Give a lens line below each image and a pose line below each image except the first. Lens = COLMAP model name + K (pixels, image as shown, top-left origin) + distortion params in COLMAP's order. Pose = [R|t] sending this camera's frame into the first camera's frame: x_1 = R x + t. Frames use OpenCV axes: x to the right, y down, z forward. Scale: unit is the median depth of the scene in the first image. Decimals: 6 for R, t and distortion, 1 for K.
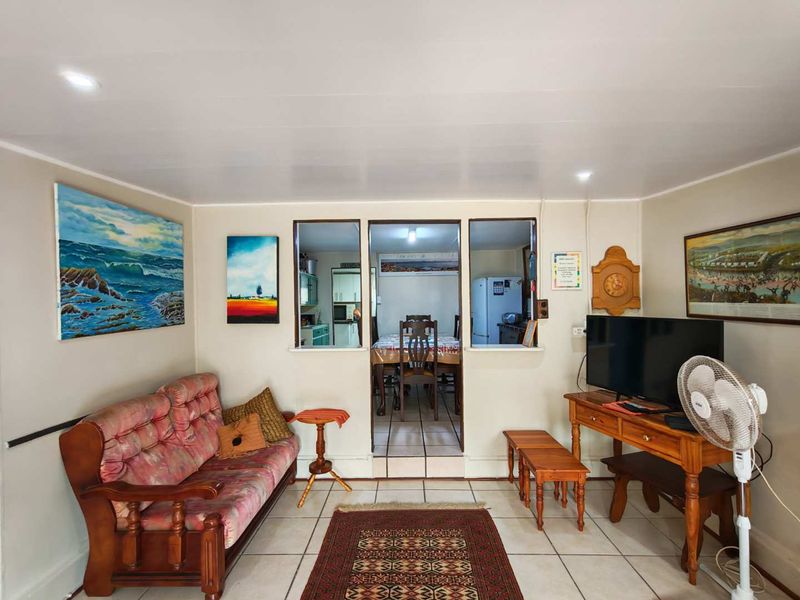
lens RADIAL K [[369.5, 0, 400.1], [0, 369.5, 300.5], [0, 0, 1]] dist [-0.000346, 0.000052]
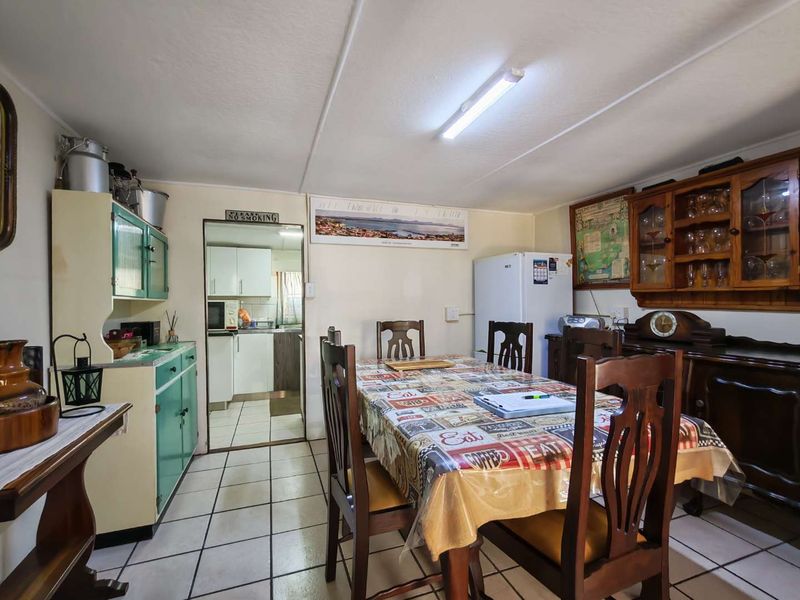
lens RADIAL K [[369.5, 0, 402.6], [0, 369.5, 300.8], [0, 0, 1]] dist [-0.000346, 0.000052]
pose [[0.933869, 0.004007, 0.357592, -0.160249], [-0.006408, 0.999964, 0.005530, 0.010987], [-0.357557, -0.007456, 0.933861, 0.661616]]
